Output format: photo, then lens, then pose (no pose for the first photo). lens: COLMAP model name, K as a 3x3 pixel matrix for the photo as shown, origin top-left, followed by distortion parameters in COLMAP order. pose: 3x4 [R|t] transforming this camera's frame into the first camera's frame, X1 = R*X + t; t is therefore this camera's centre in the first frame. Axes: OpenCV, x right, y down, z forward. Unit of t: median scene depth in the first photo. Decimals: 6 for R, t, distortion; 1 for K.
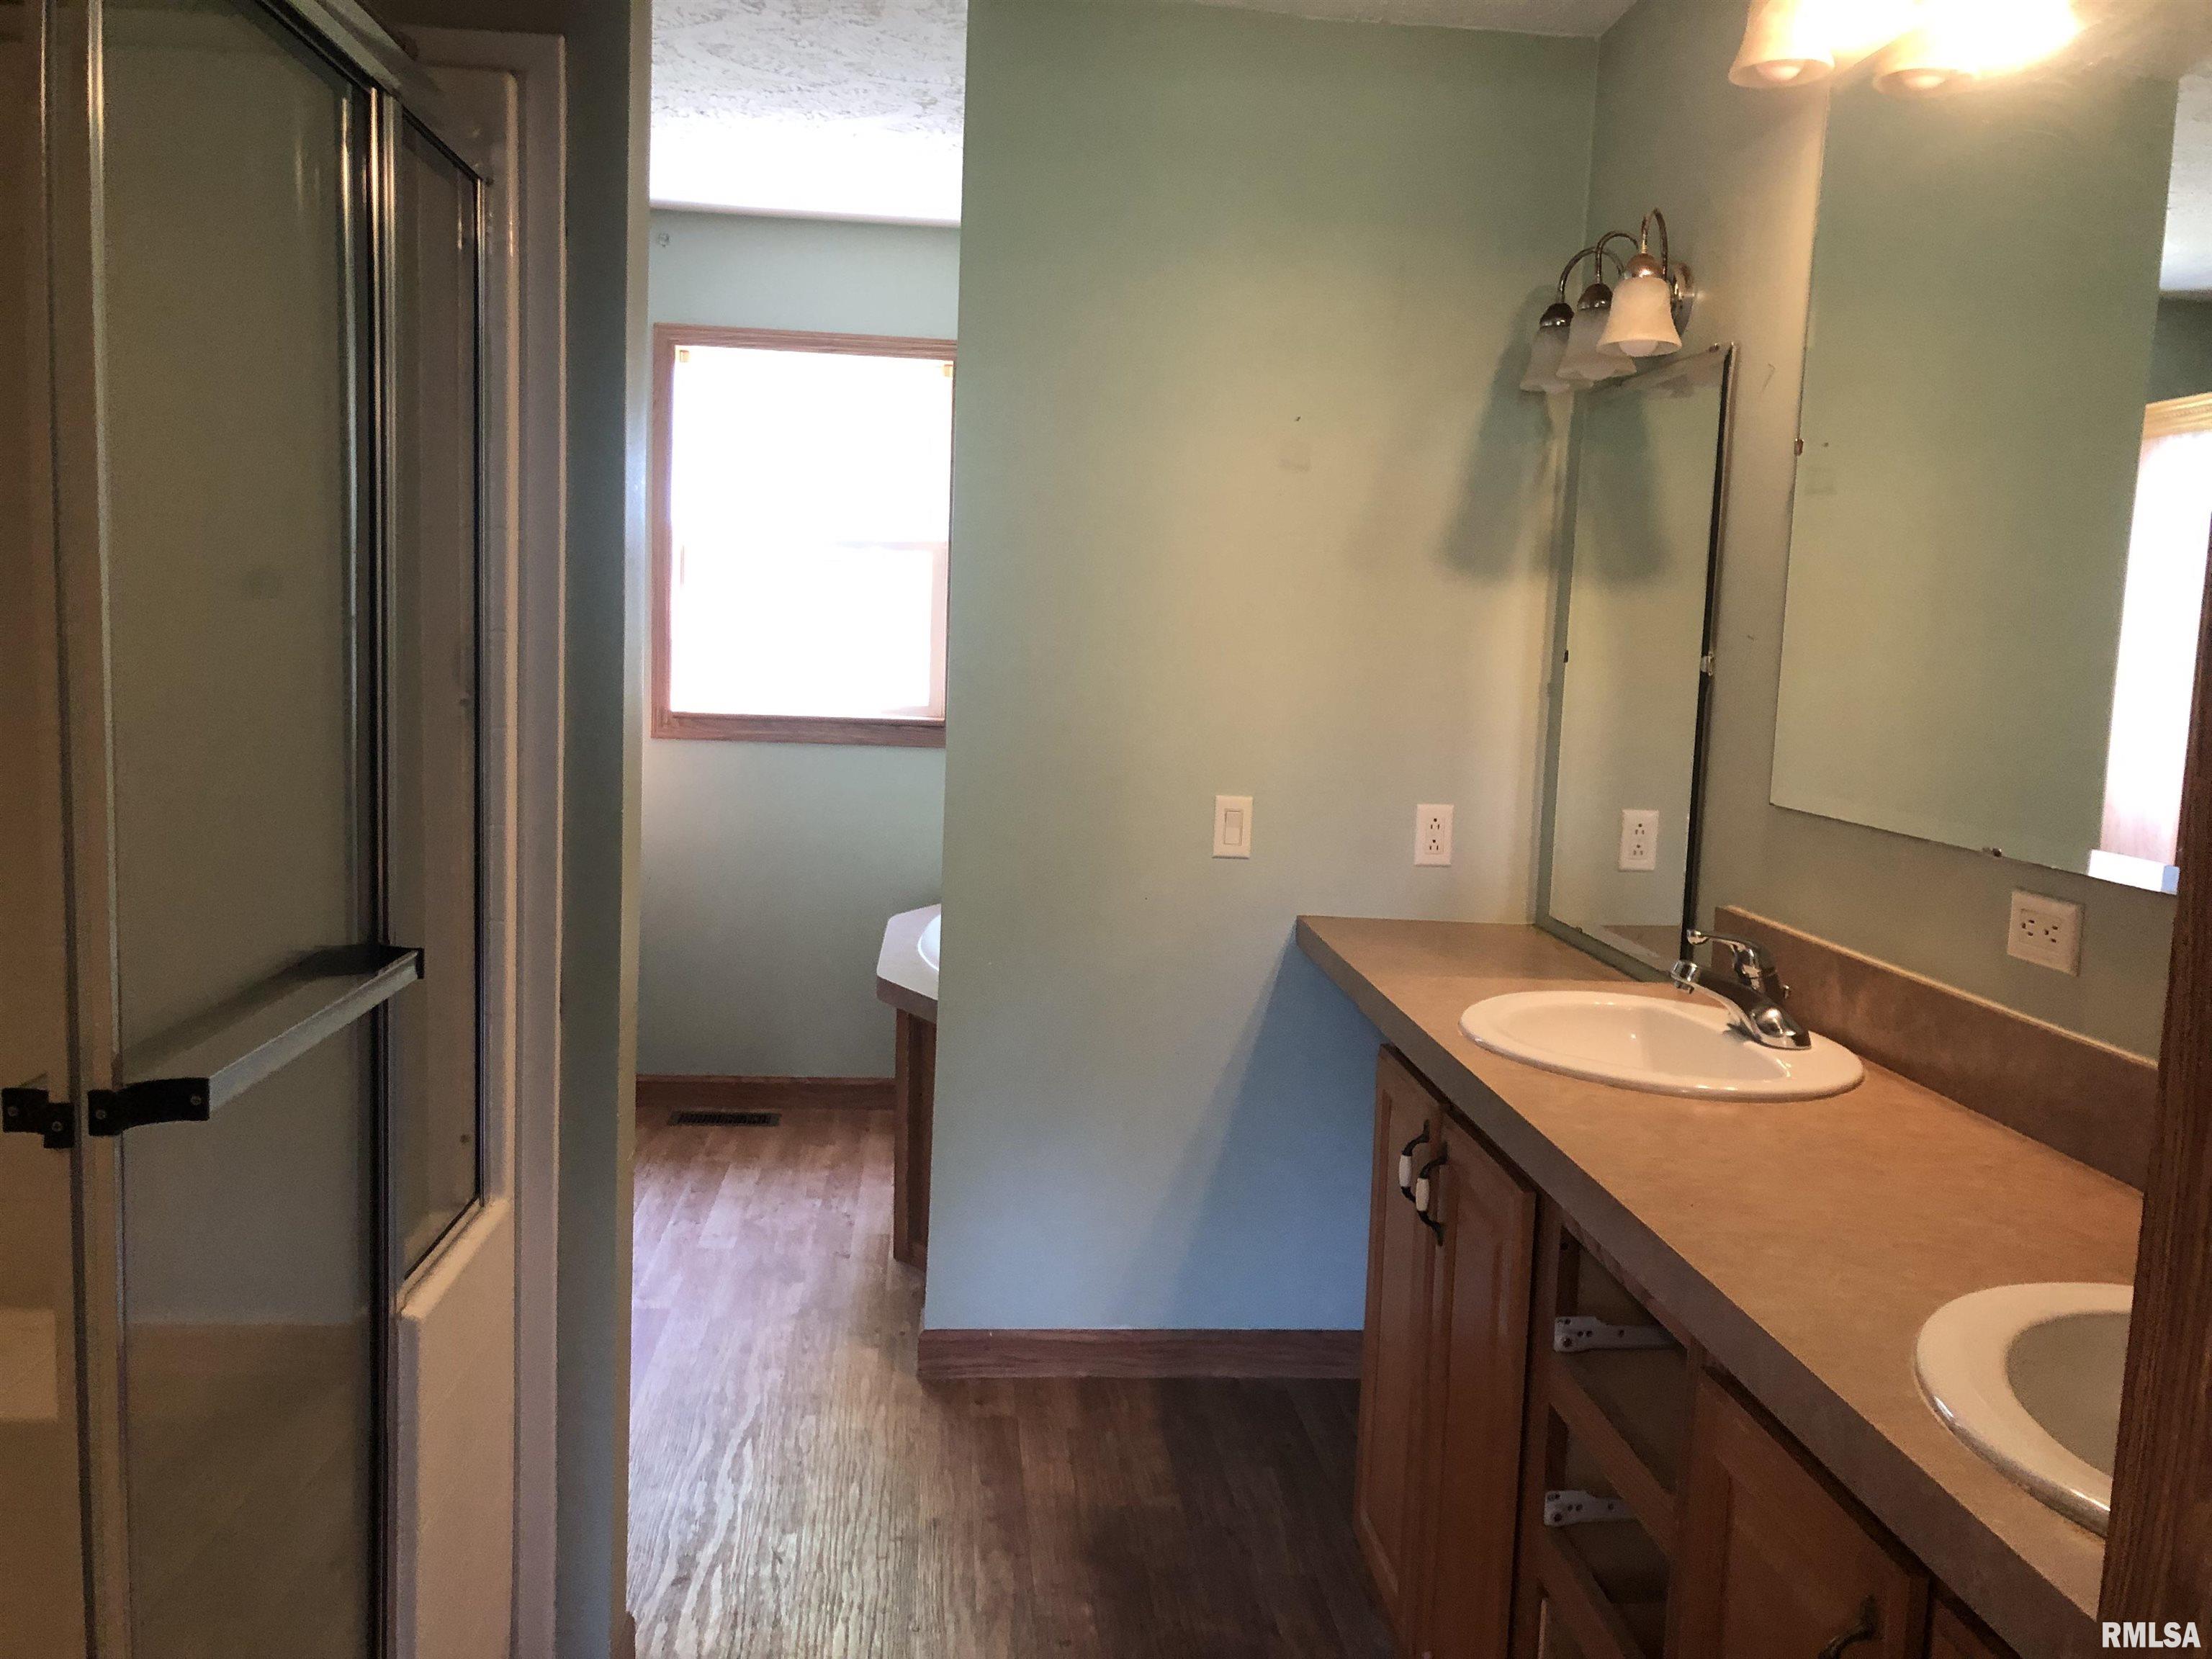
lens RADIAL K [[1813.4, 0, 1103.1], [0, 1813.4, 833.0], [0, 0, 1]] dist [0.049646, -0.067516]
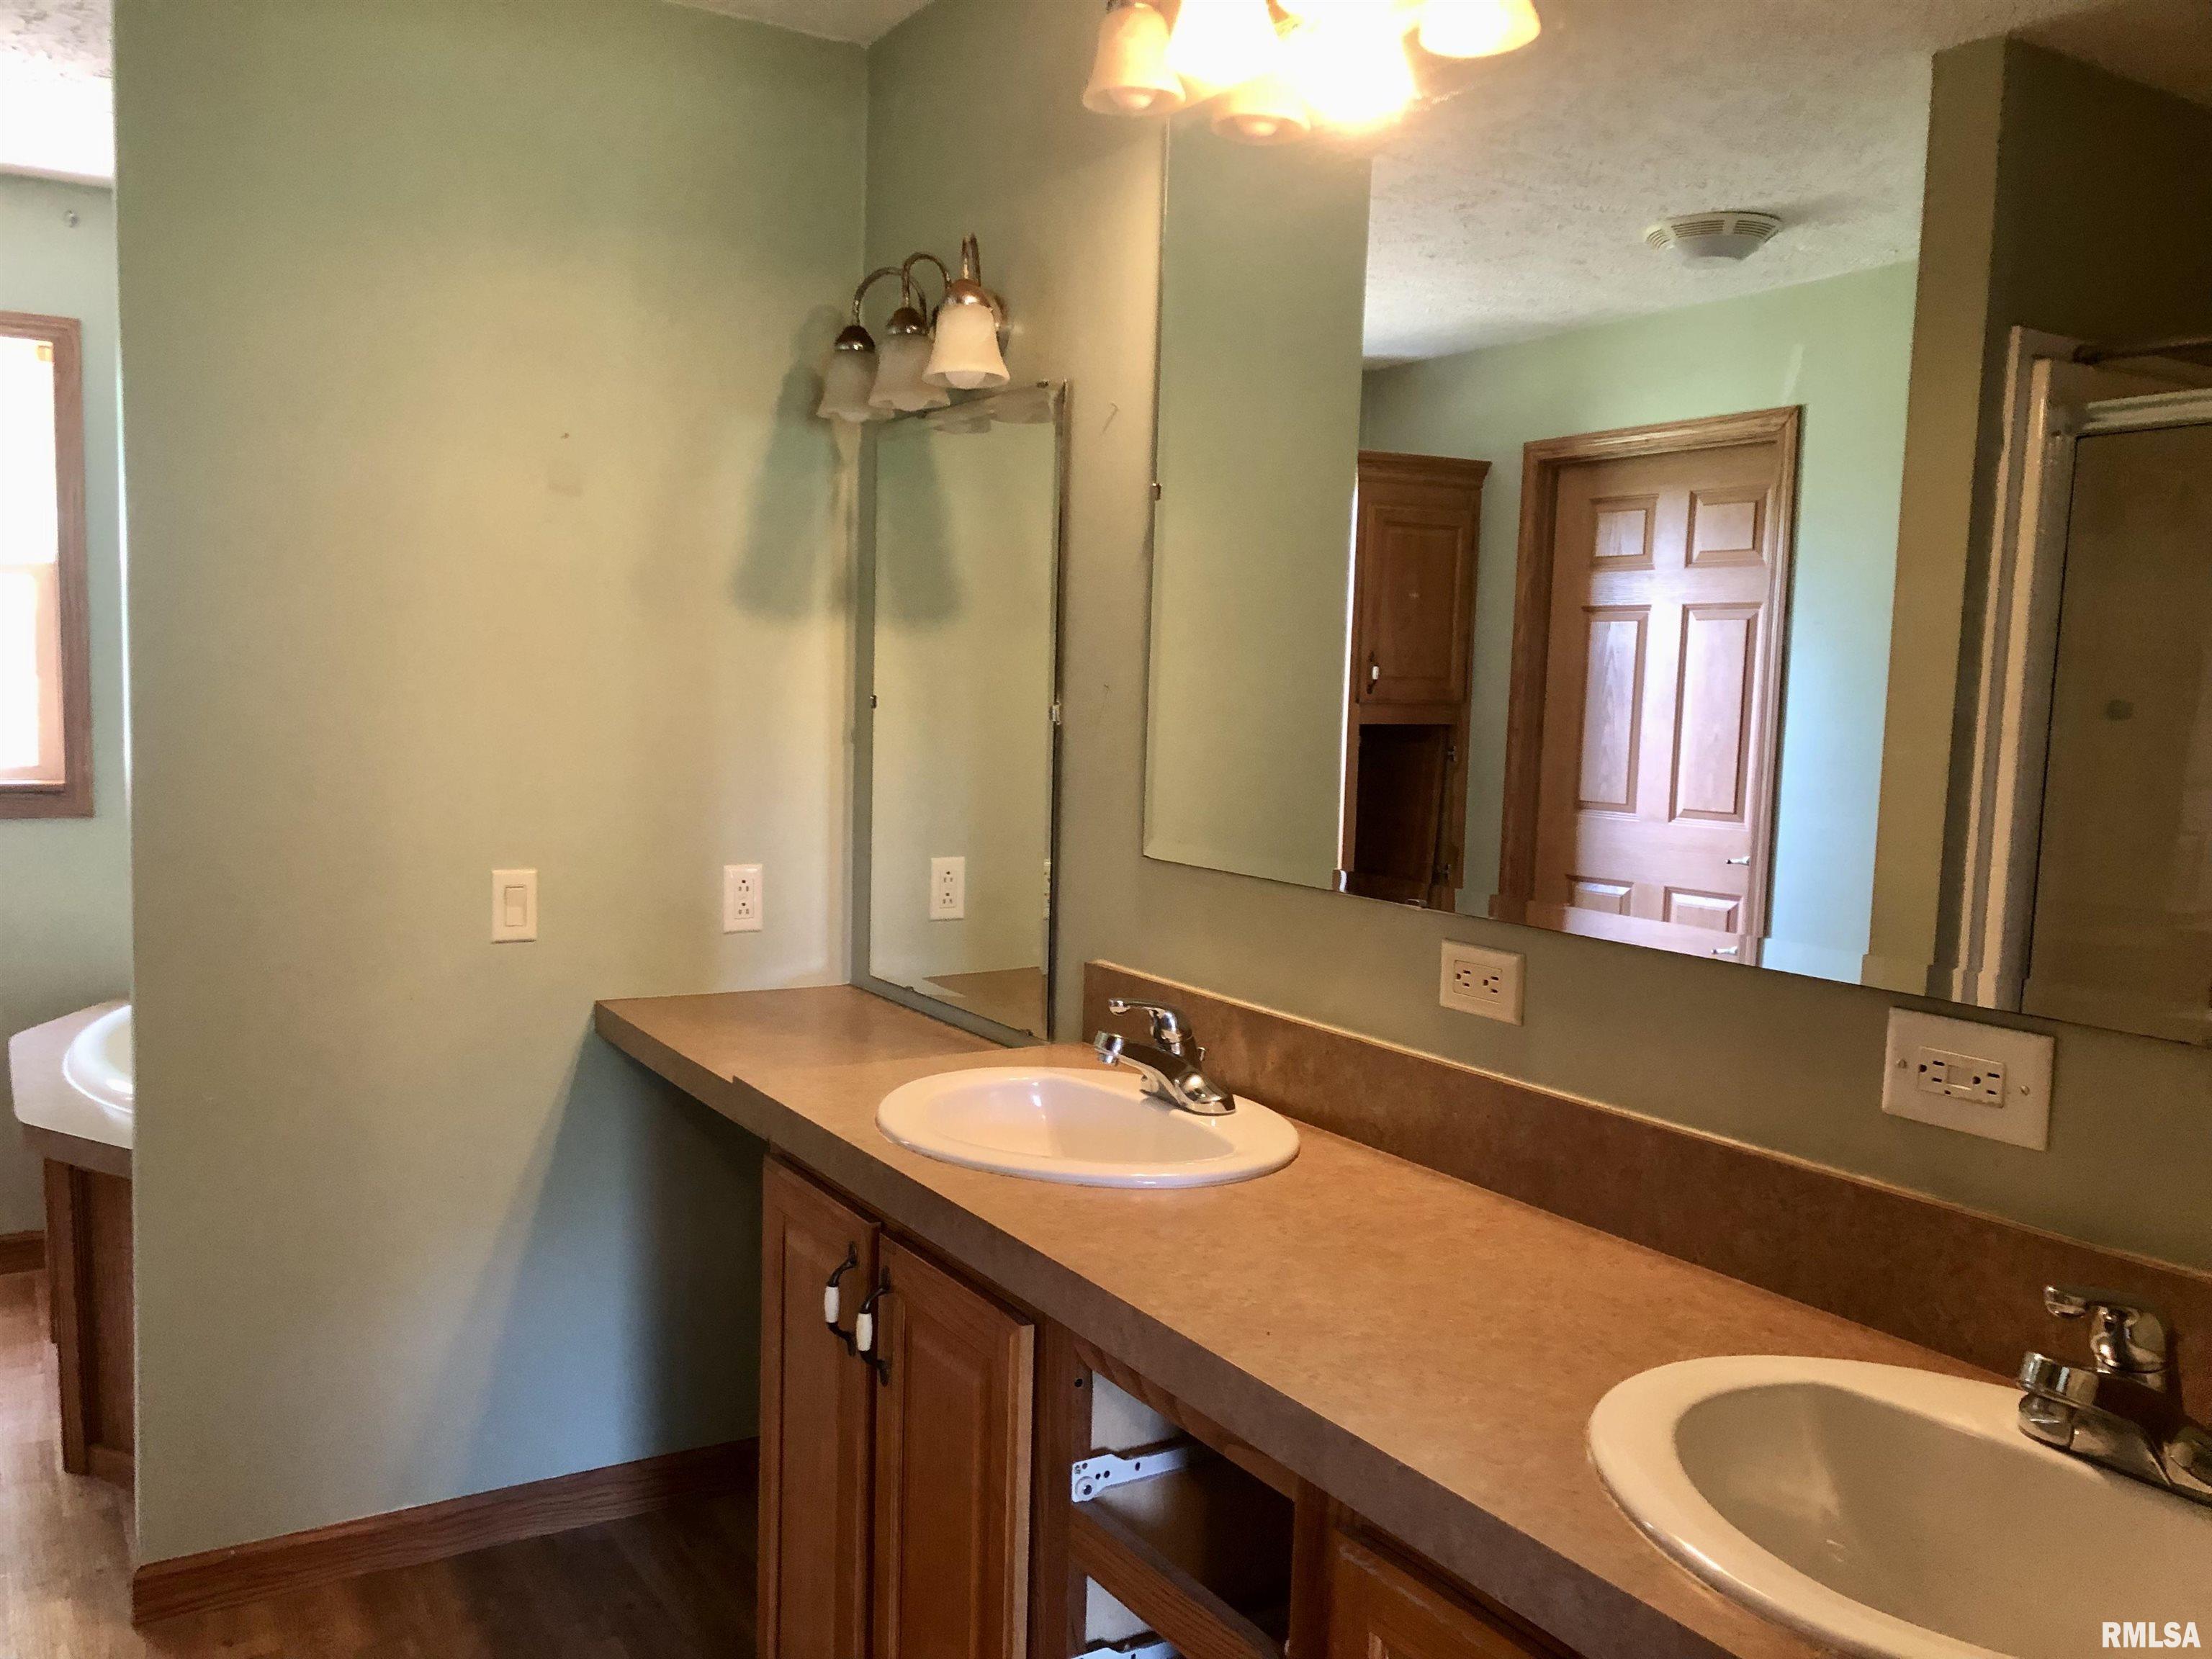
lens RADIAL K [[1813.4, 0, 1094.9], [0, 1813.4, 853.0], [0, 0, 1]] dist [0.049646, -0.067516]
pose [[0.894363, -0.060156, 0.443278, -0.083028], [0.060271, 0.998086, 0.013844, -0.030665], [-0.443262, 0.014336, 0.896277, 0.132802]]
